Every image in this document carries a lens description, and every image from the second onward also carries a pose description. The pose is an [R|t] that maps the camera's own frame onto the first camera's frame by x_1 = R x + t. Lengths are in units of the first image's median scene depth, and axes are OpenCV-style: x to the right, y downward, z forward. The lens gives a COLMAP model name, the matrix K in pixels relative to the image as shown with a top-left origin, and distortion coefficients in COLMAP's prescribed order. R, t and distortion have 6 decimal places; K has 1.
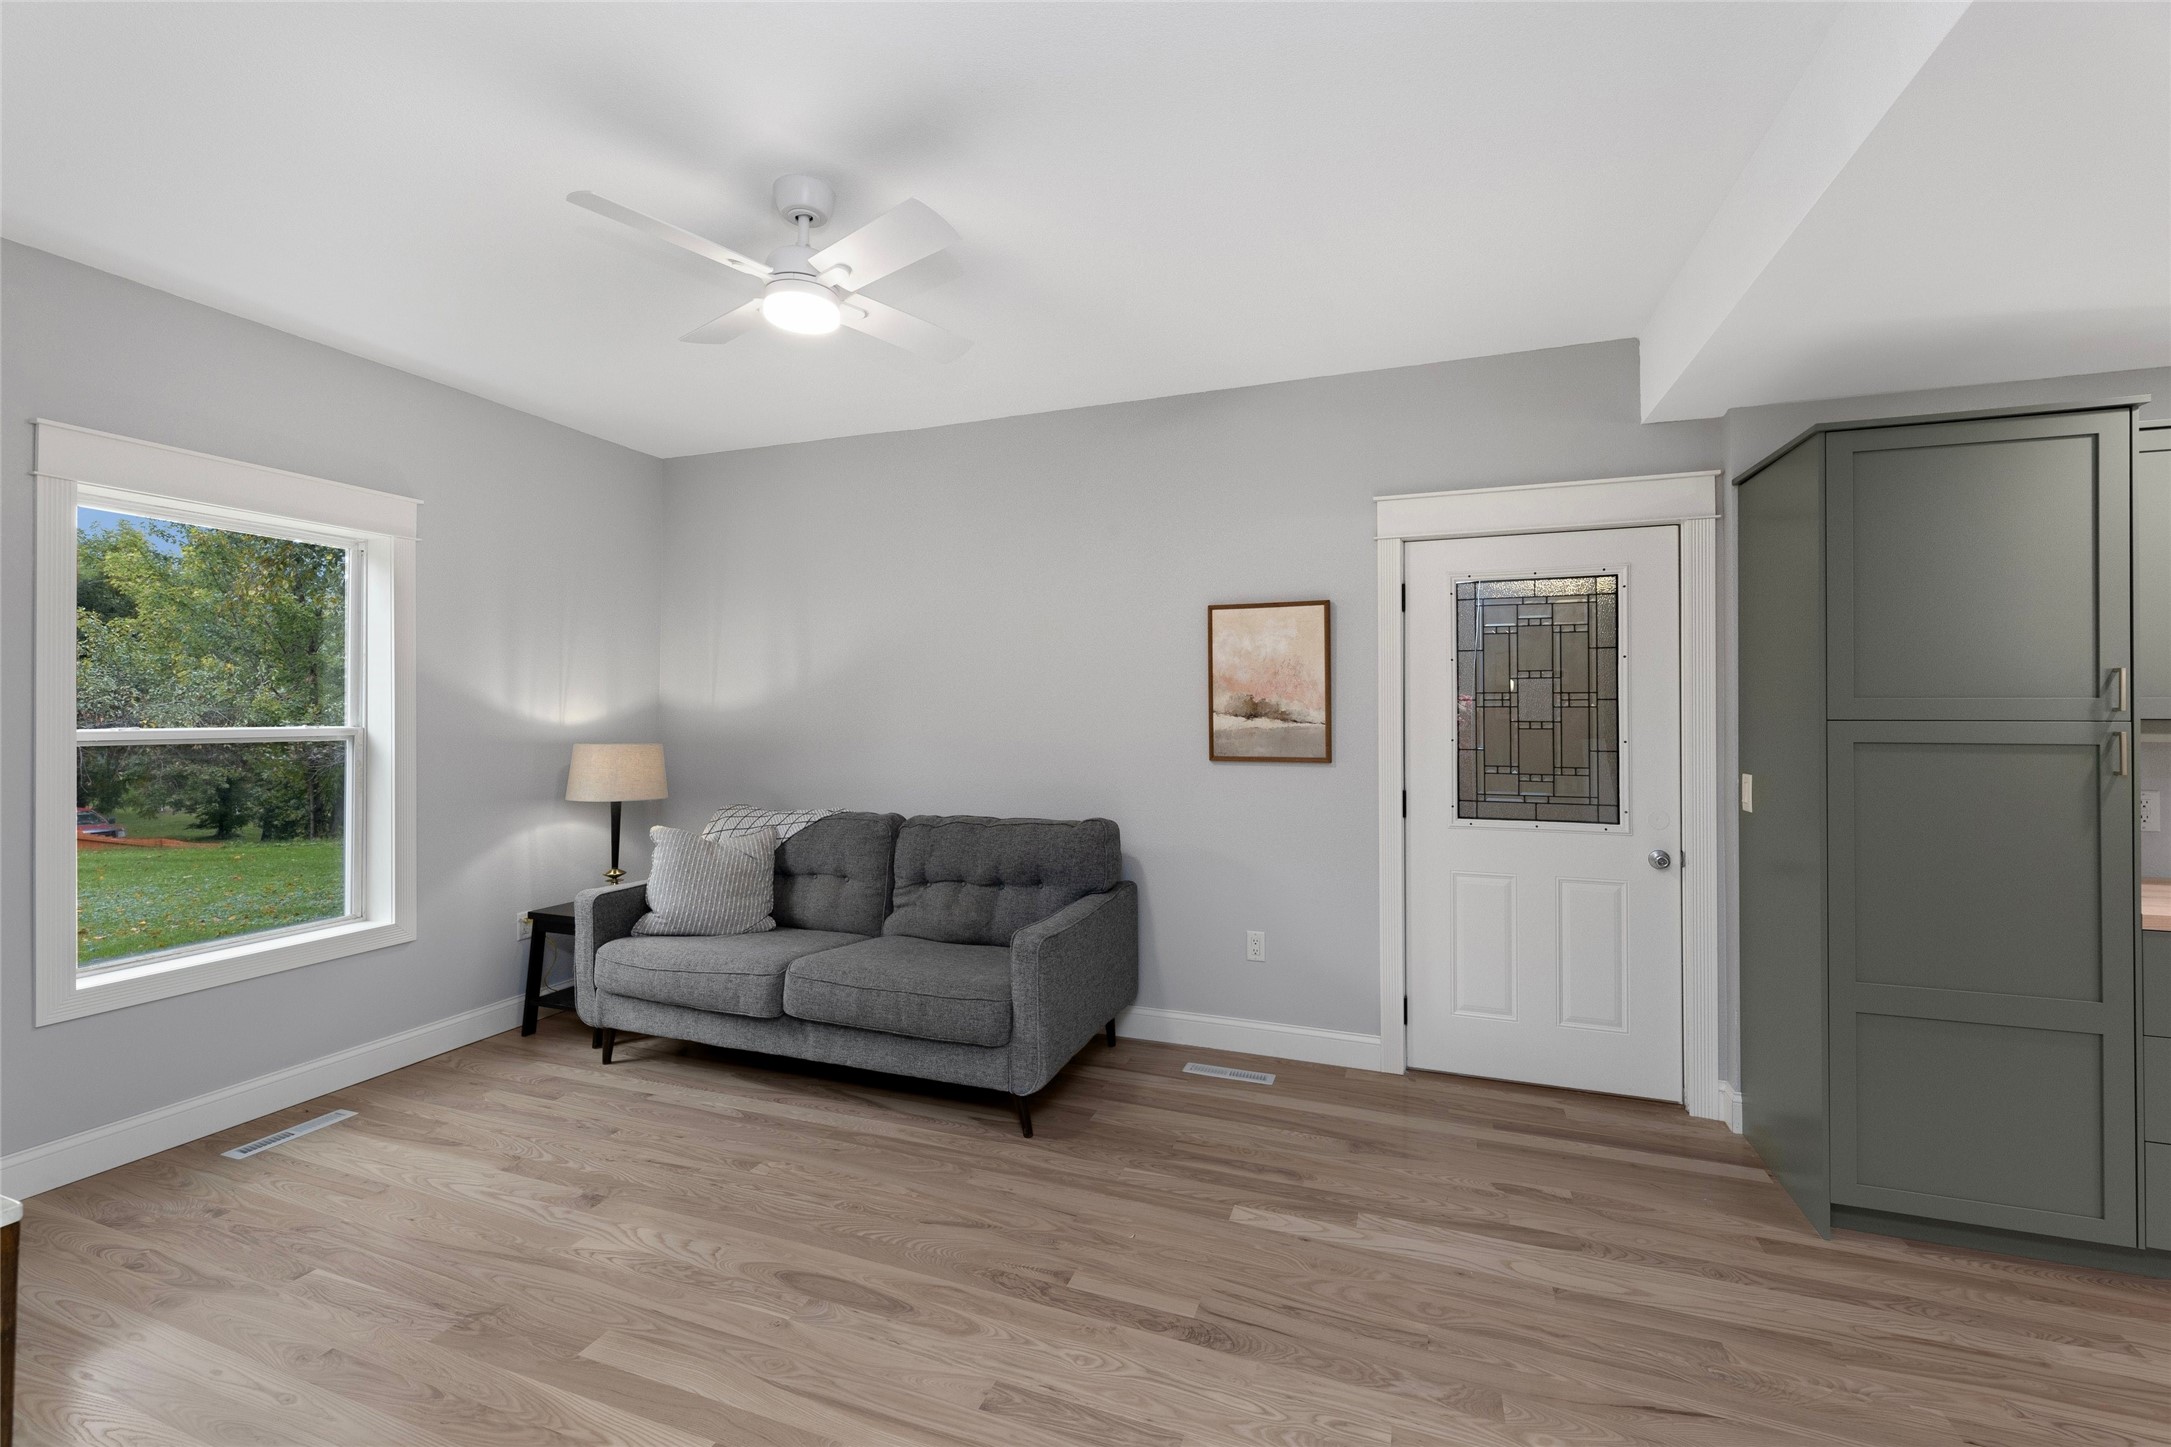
lens RADIAL K [[910.0, 0, 1096.2], [0, 910.0, 703.6], [0, 0, 1]] dist [0.000946, 0.000836]
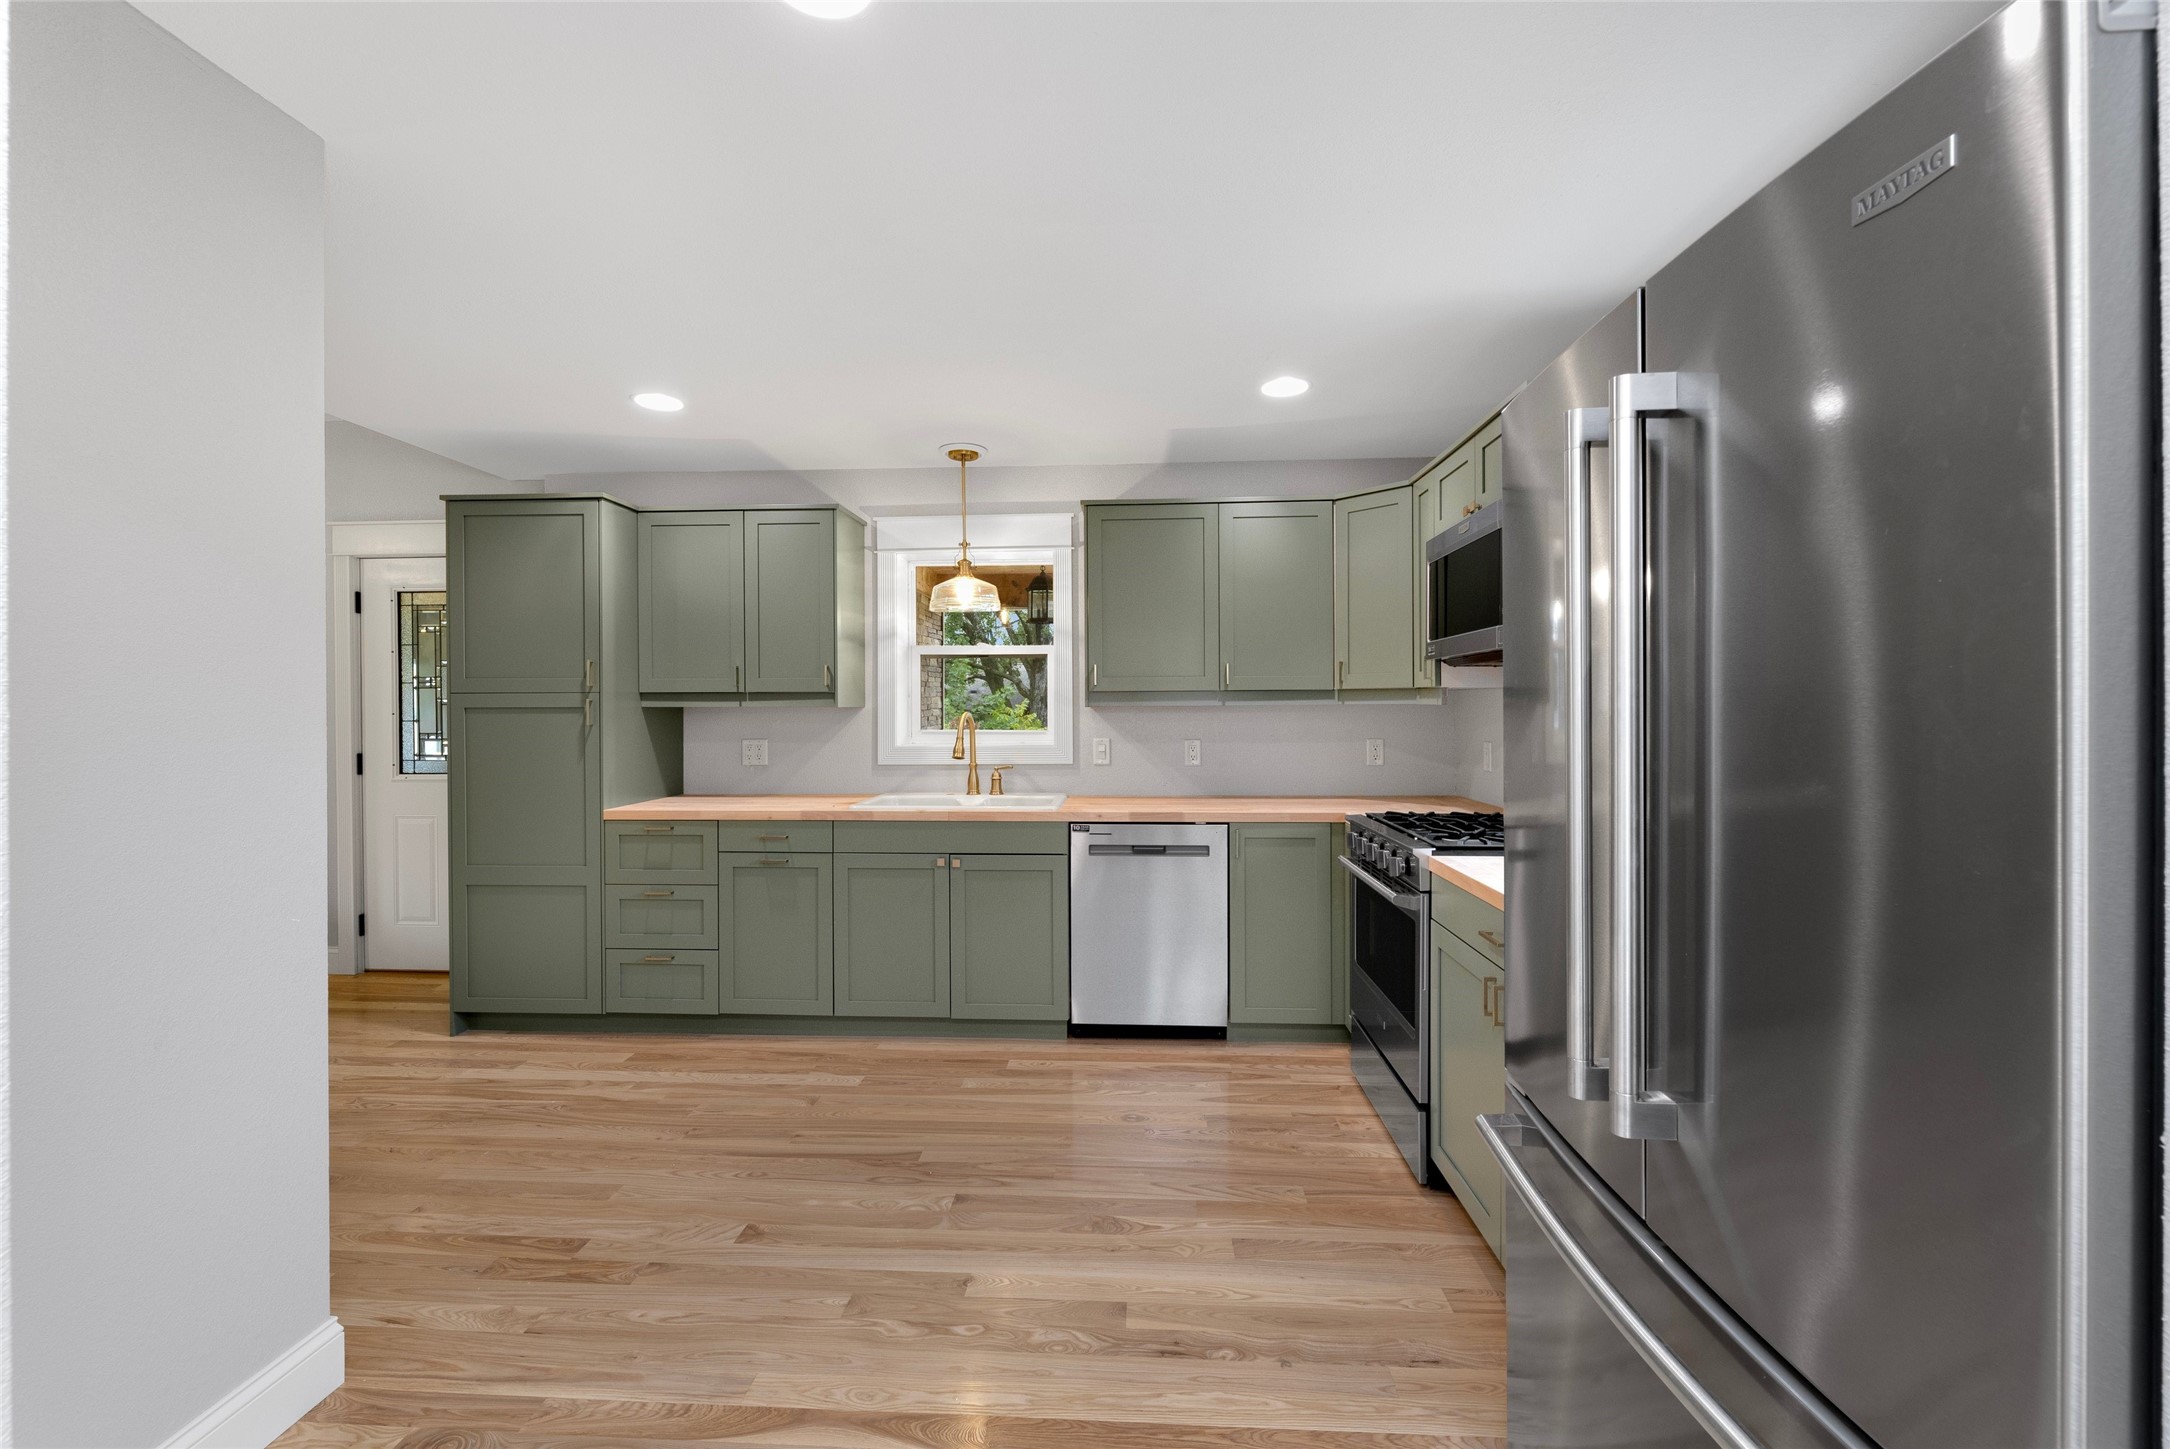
lens RADIAL K [[909.6, 0, 1085.9], [0, 909.6, 708.3], [0, 0, 1]] dist [0.000946, 0.000836]
pose [[0.961608, -0.006005, 0.274361, 1.041852], [0.002549, 0.999913, 0.012951, 0.019323], [-0.274415, -0.011754, 0.961539, -0.546676]]
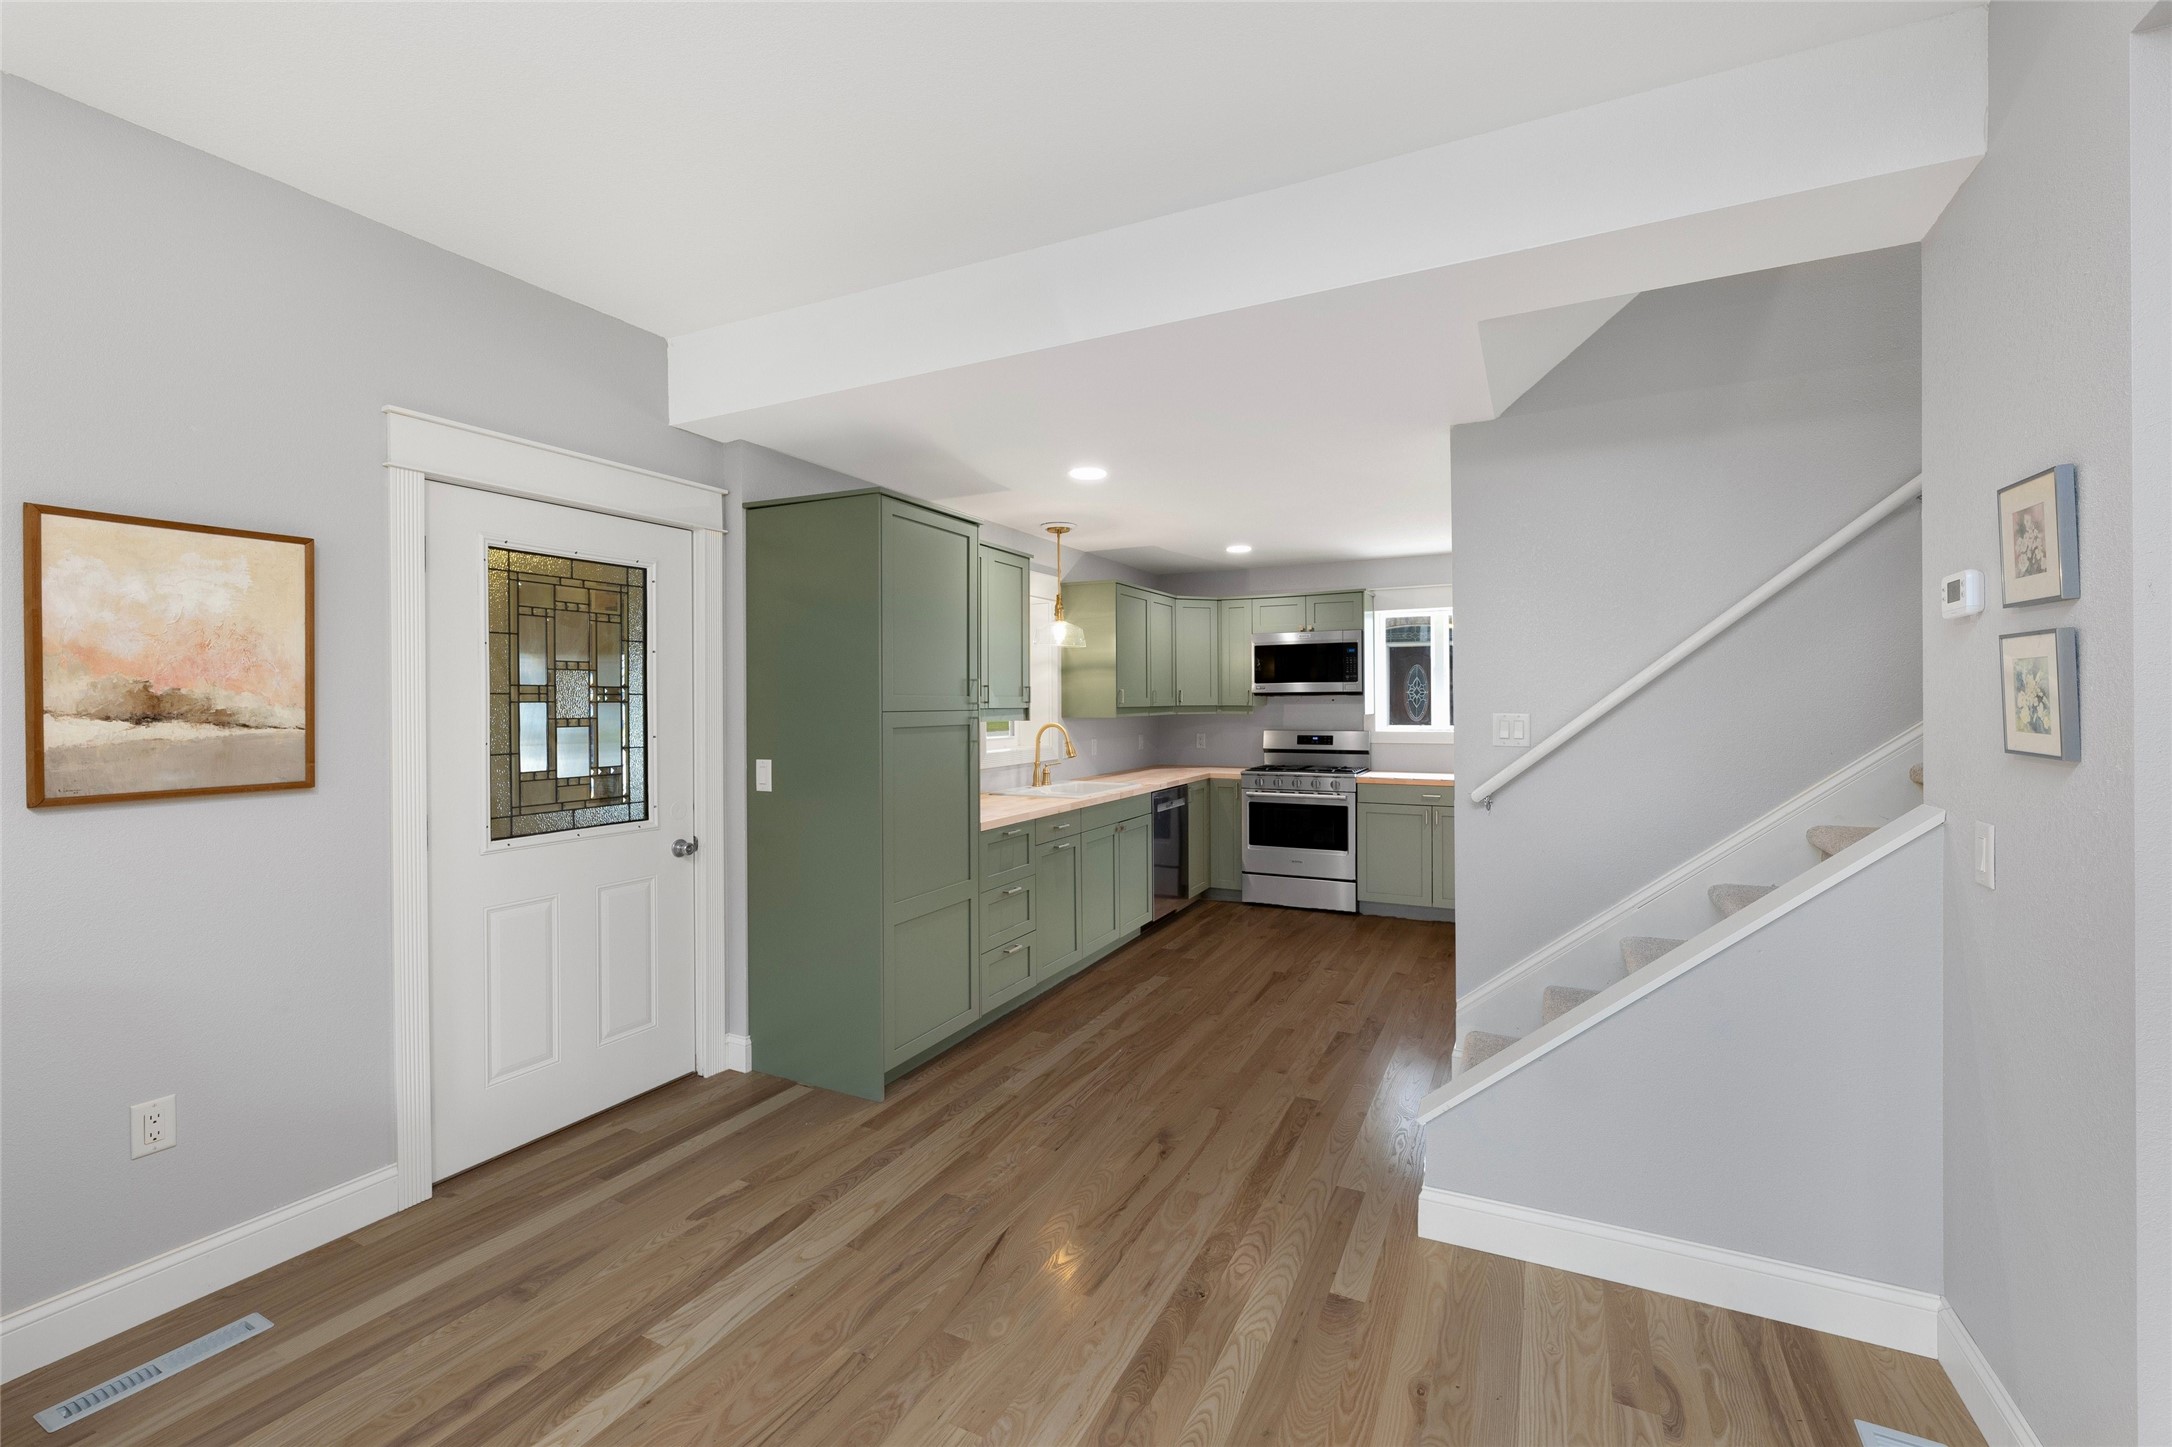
lens RADIAL K [[910.4, 0, 1088.2], [0, 910.4, 705.9], [0, 0, 1]] dist [0.000946, 0.000836]
pose [[0.120700, -0.005224, 0.992675, -0.355912], [-0.003232, 0.999979, 0.005656, 0.000739], [-0.992684, -0.003891, 0.120680, 0.404241]]
